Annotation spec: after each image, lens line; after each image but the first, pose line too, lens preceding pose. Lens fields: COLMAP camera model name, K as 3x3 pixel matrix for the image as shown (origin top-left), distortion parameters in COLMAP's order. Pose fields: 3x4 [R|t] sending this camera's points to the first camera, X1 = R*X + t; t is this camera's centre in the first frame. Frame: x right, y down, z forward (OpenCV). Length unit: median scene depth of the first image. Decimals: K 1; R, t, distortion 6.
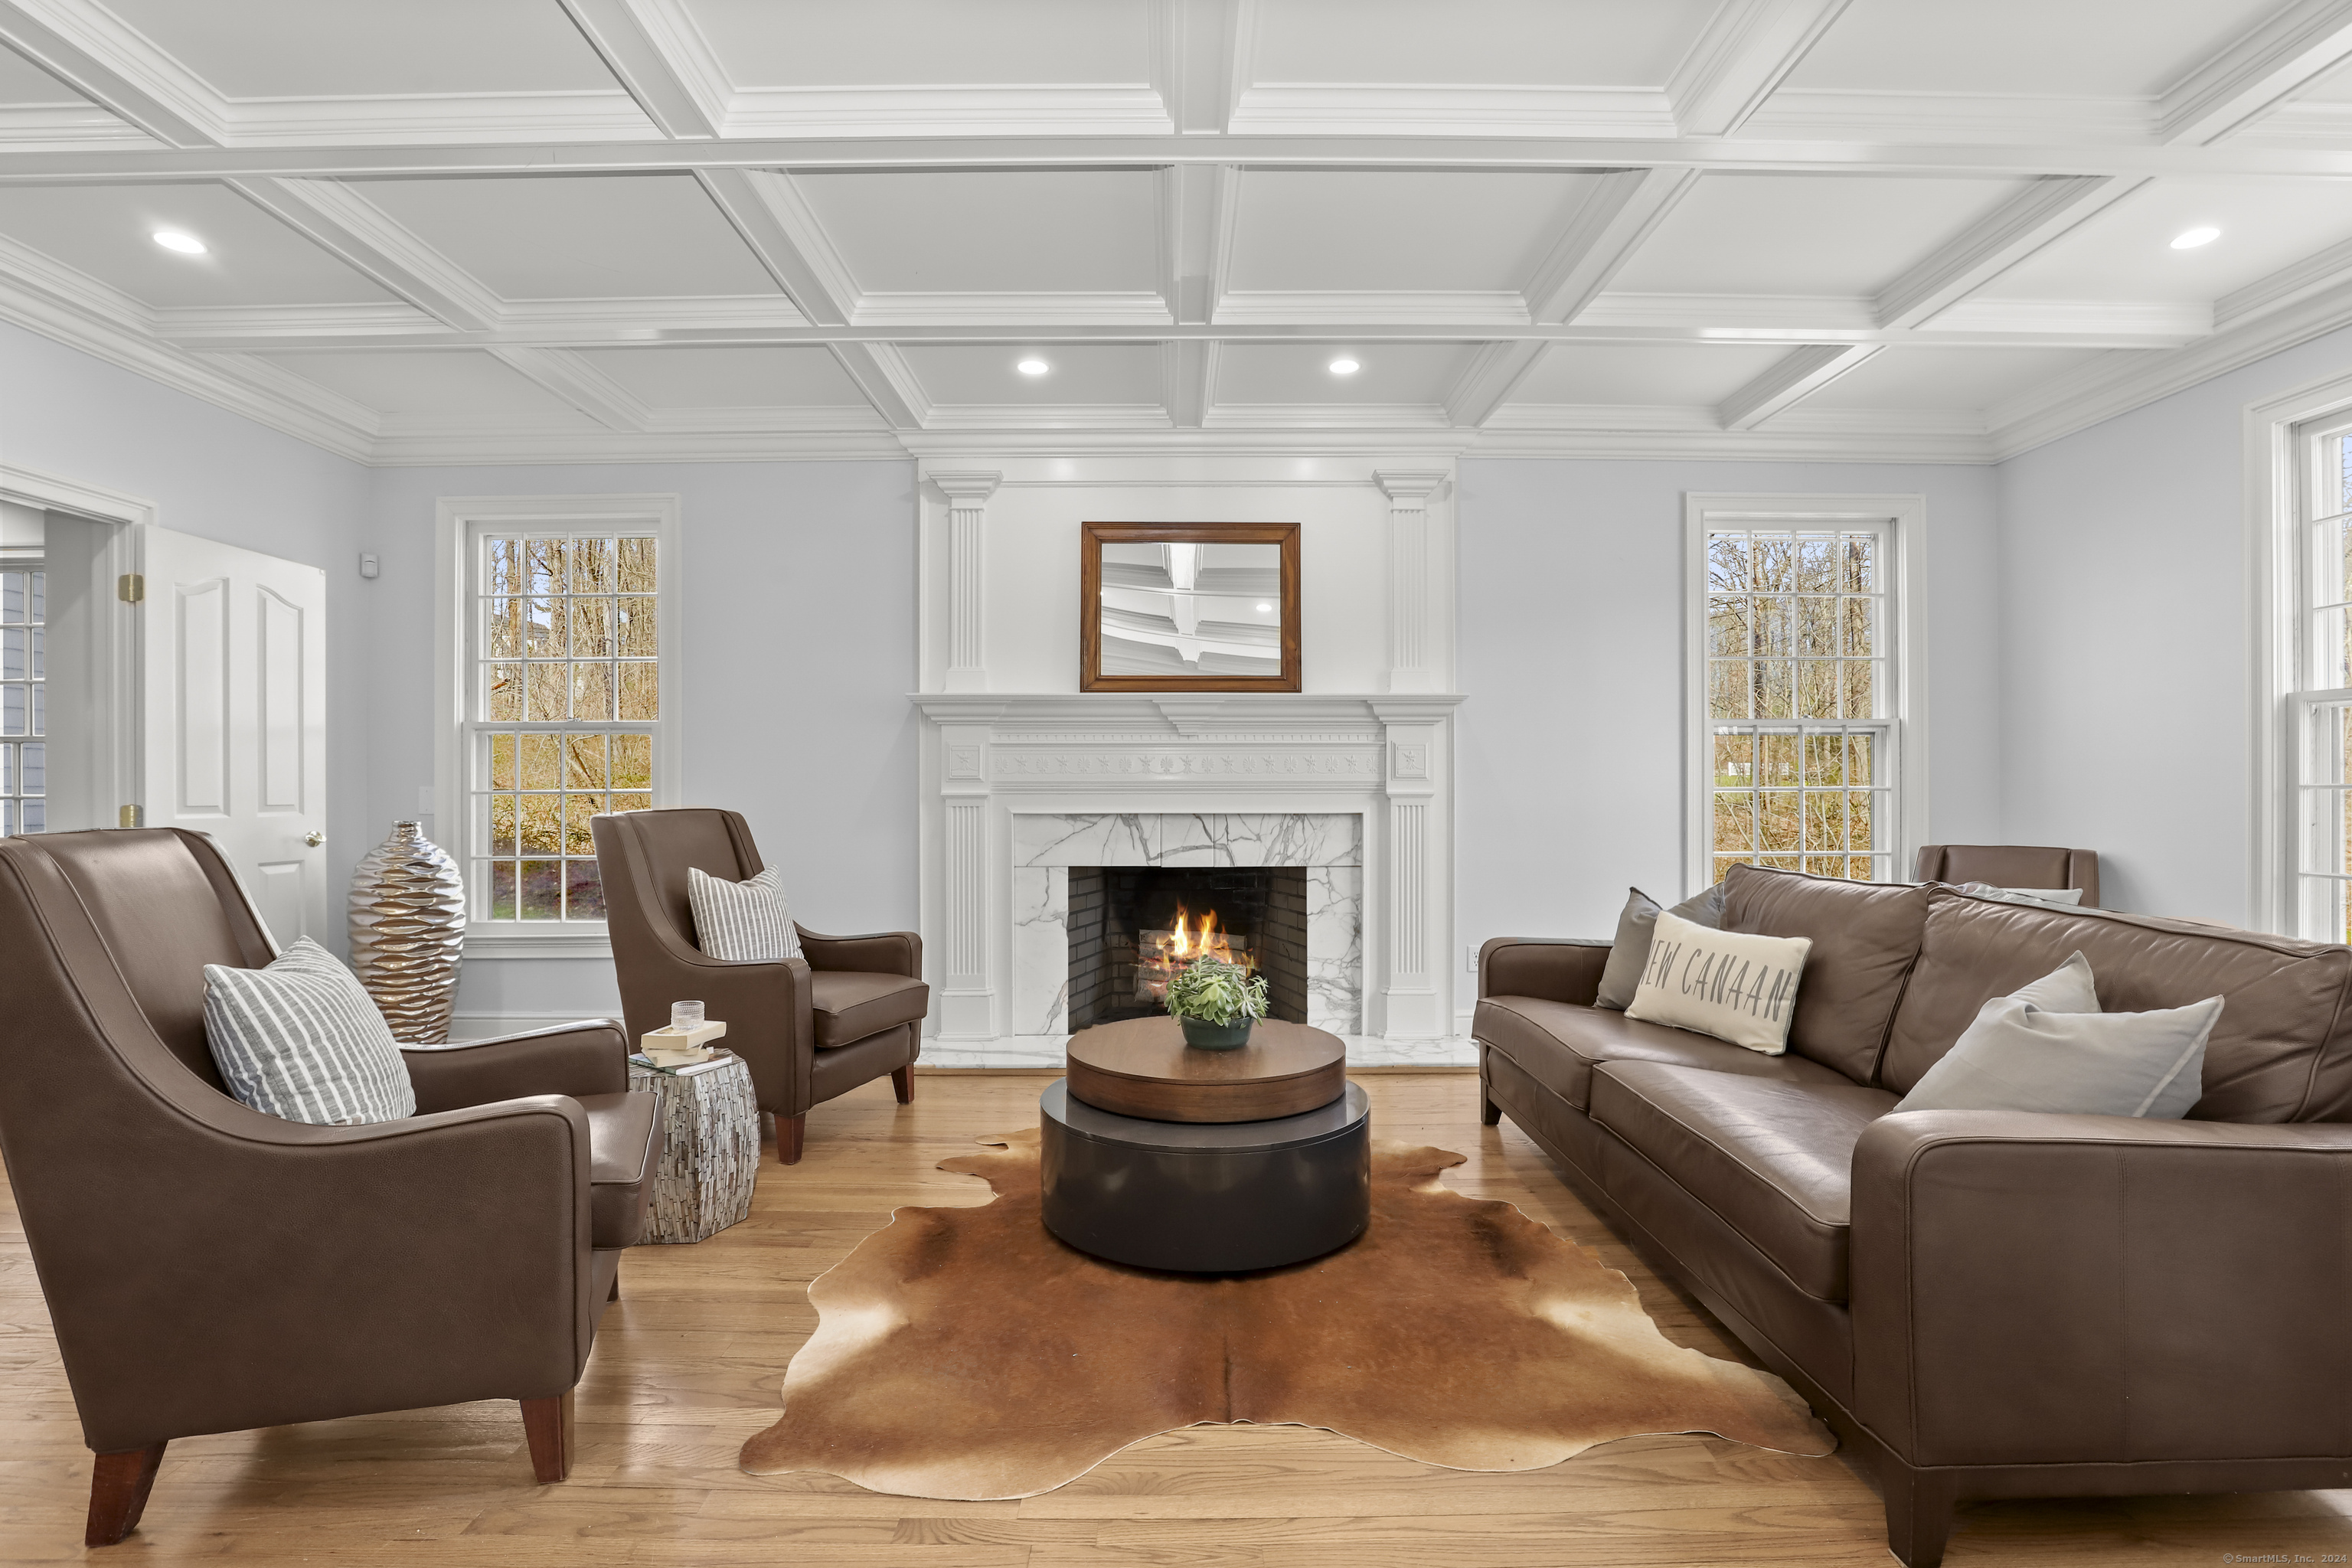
lens RADIAL K [[1095.6, 0, 1166.9], [0, 1095.6, 782.8], [0, 0, 1]] dist [-0.030873, 0.000262]
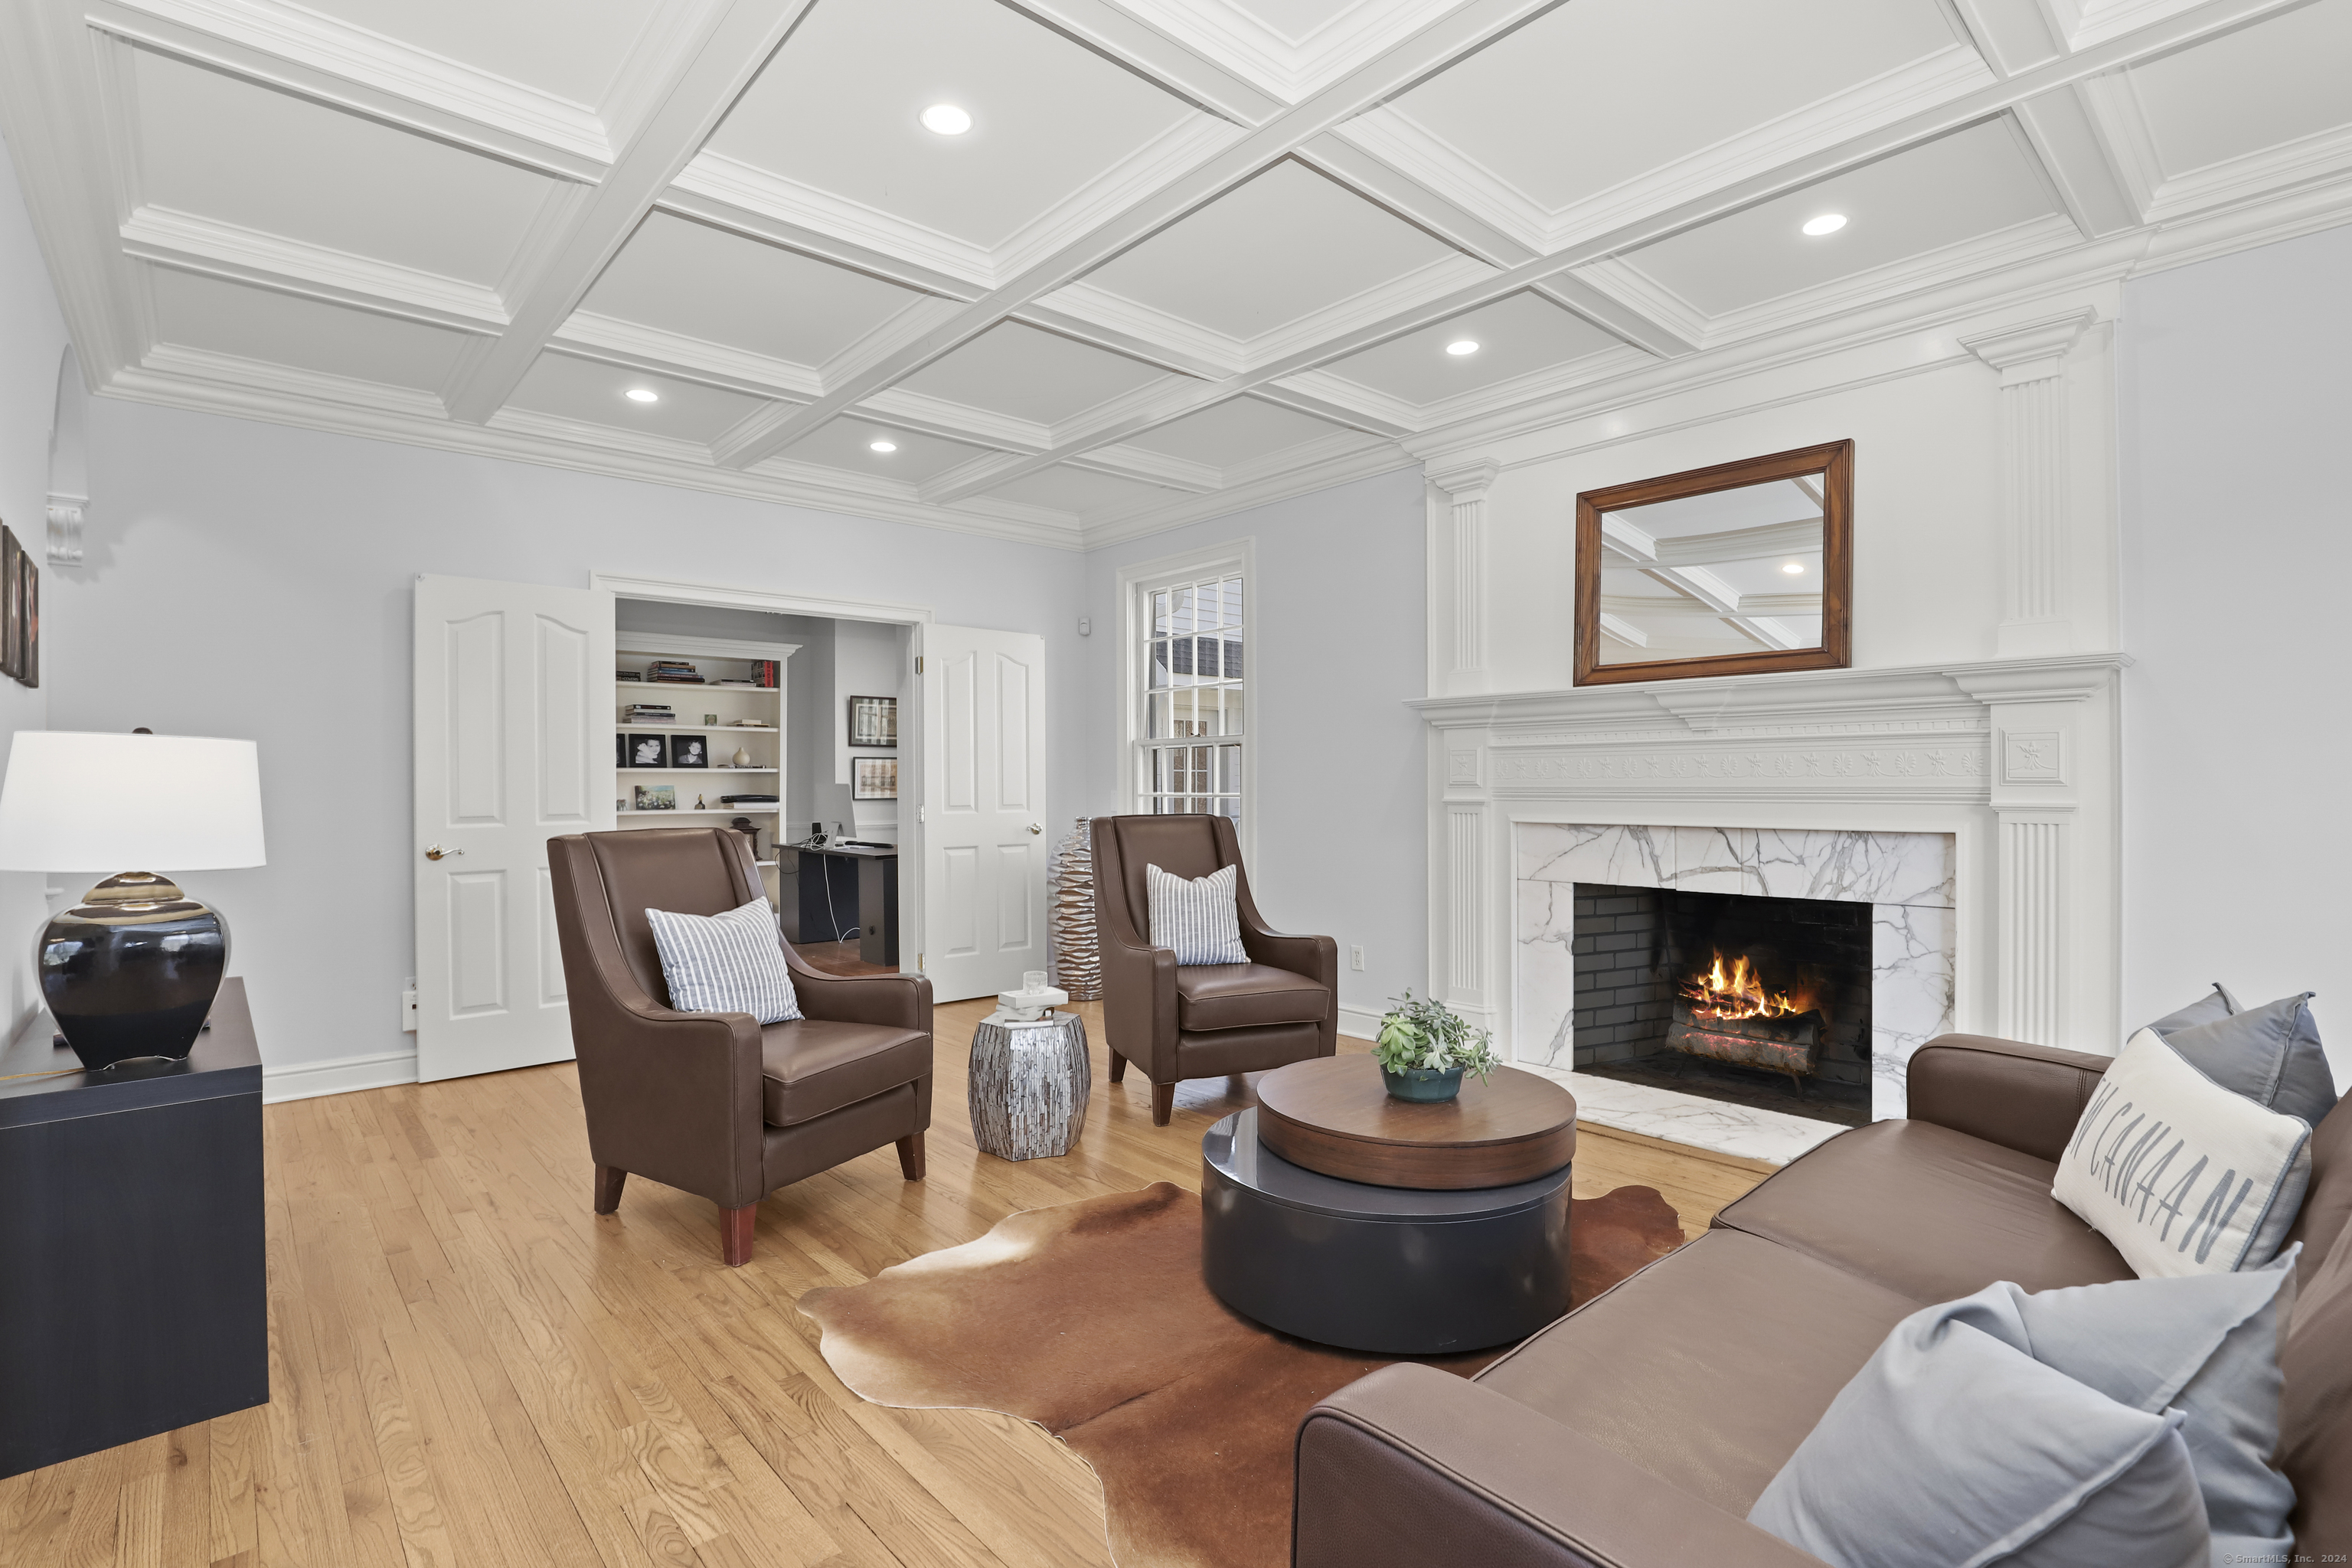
lens RADIAL K [[1095.6, 0, 1138.2], [0, 1095.6, 777.5], [0, 0, 1]] dist [-0.030873, 0.000262]
pose [[0.655395, -0.006437, -0.755259, 0.354980], [0.010936, 0.999940, 0.000968, -0.013946], [0.755207, -0.008894, 0.655426, 0.155668]]
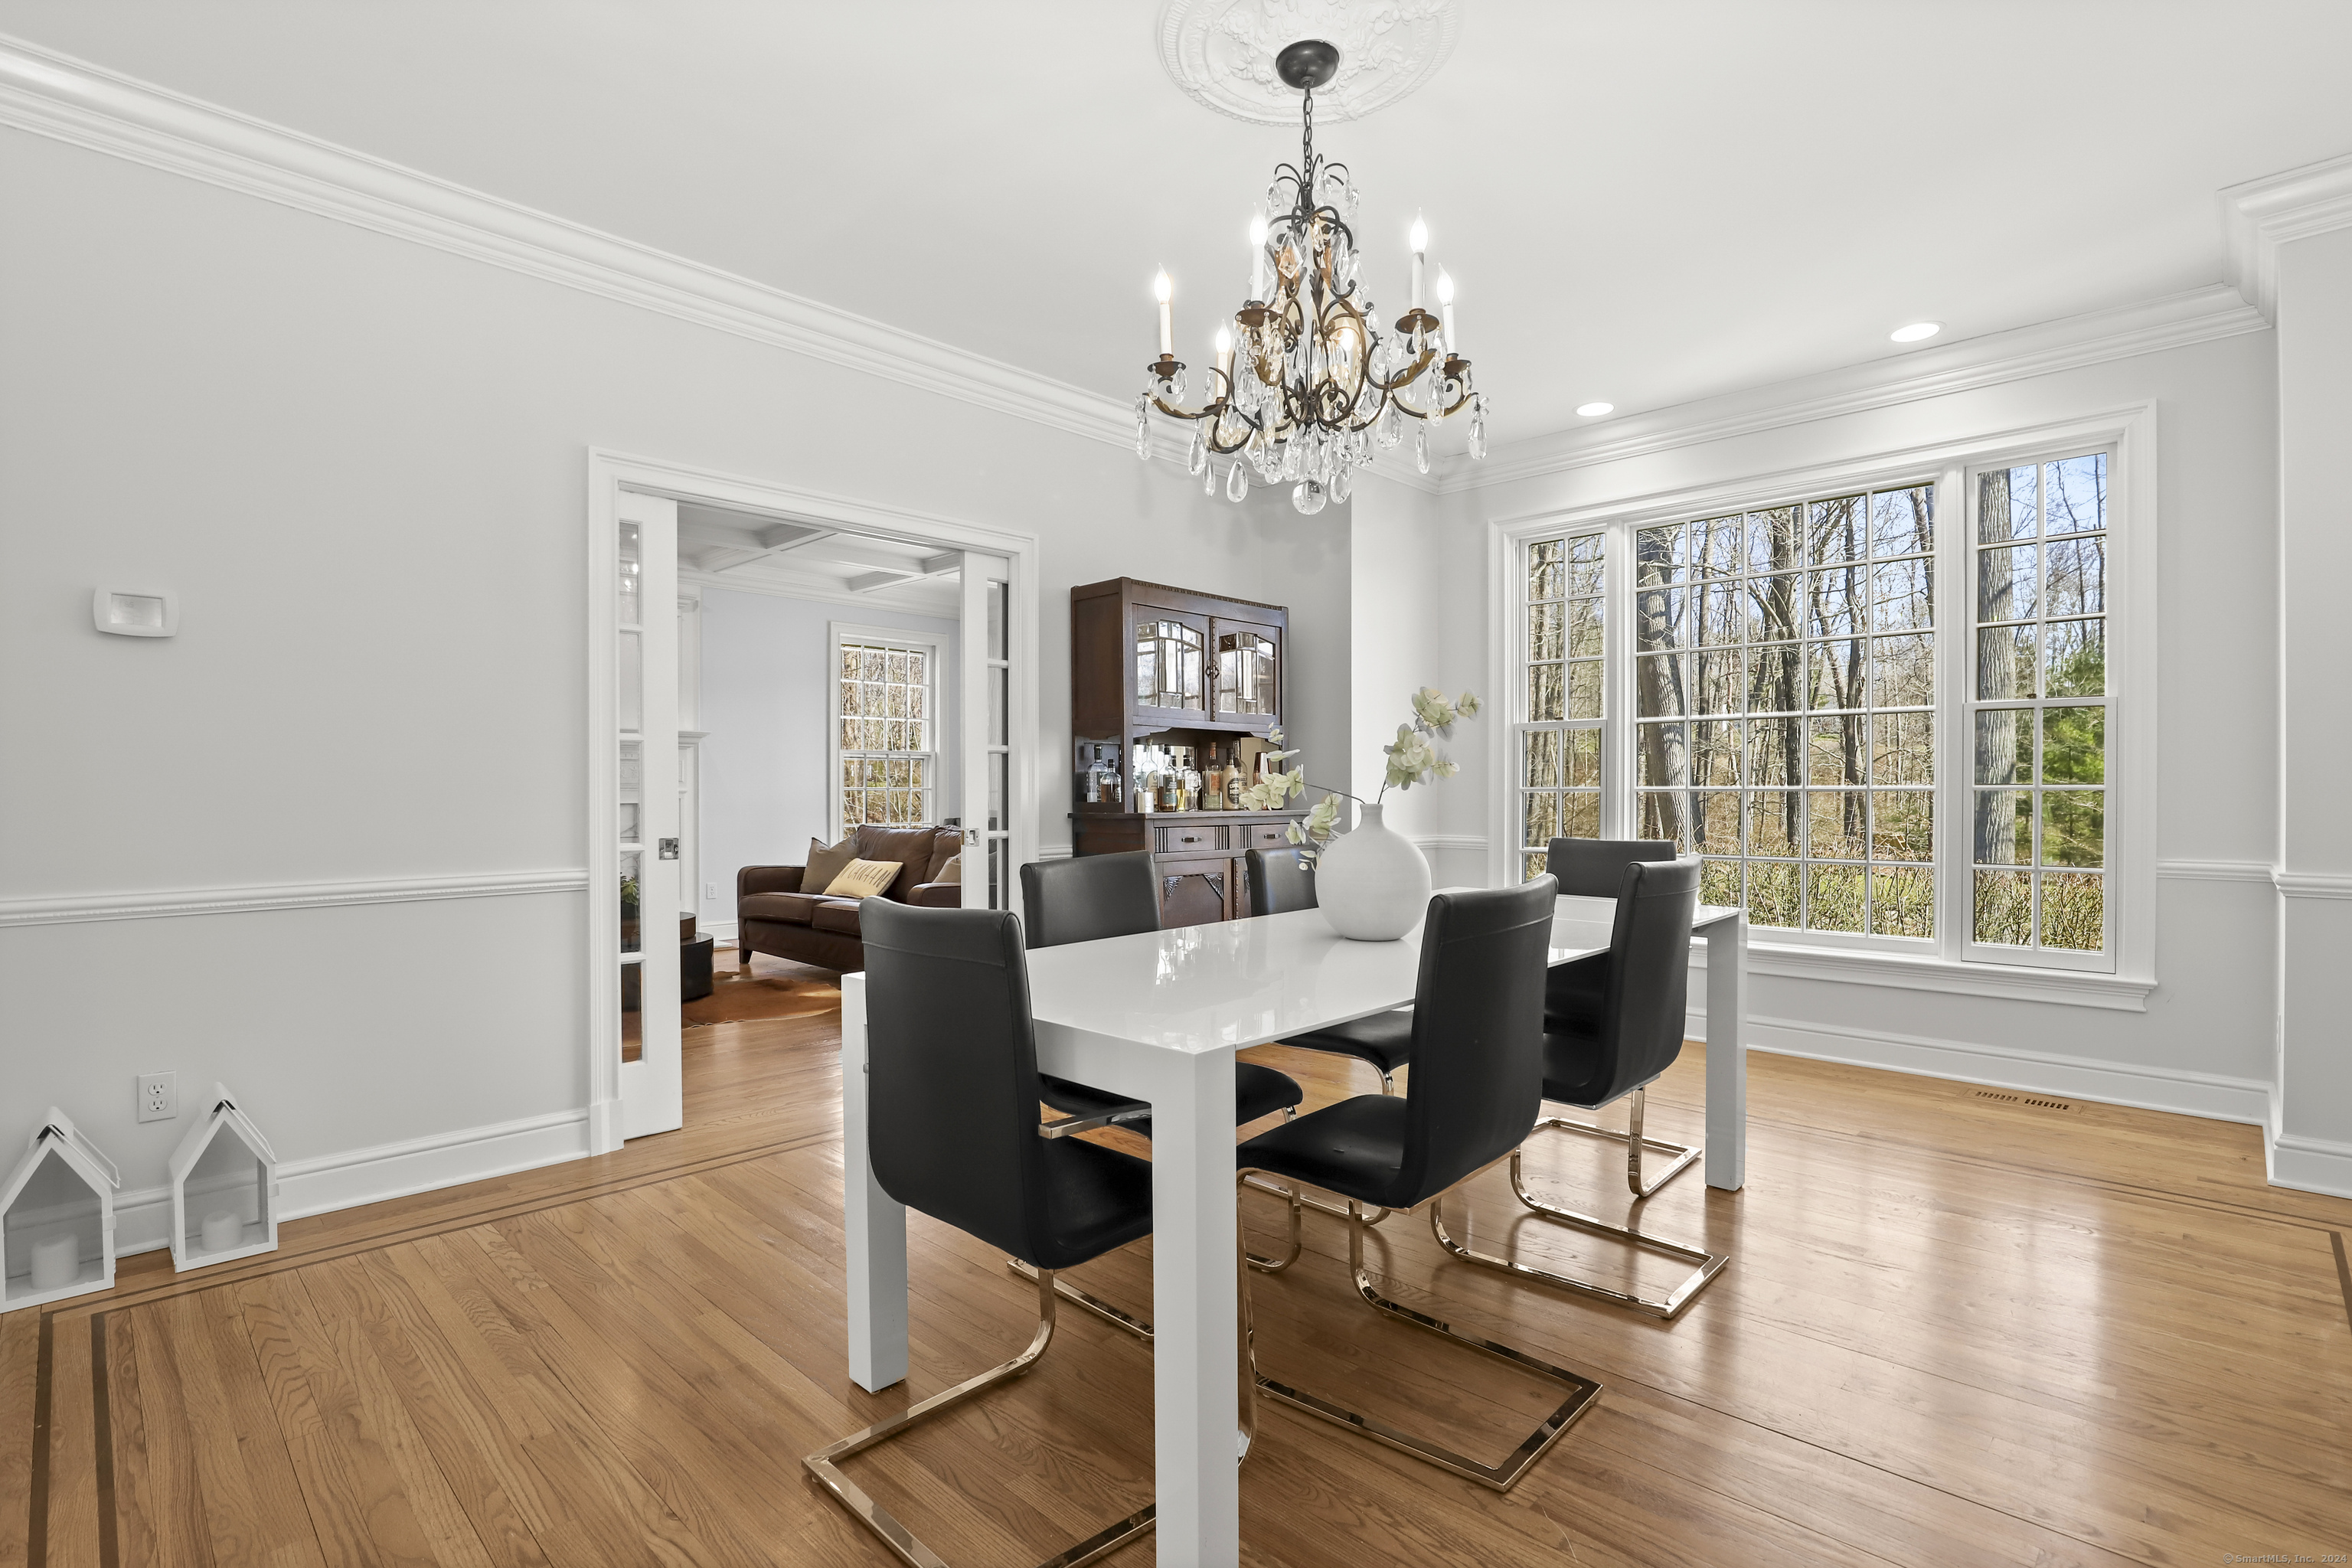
lens RADIAL K [[1095.6, 0, 1184.5], [0, 1095.6, 784.7], [0, 0, 1]] dist [-0.030873, 0.000262]
pose [[0.694901, 0.003730, 0.719096, -0.404347], [-0.006189, 0.999981, 0.000794, -0.005340], [-0.719079, -0.005002, 0.694910, -0.662329]]
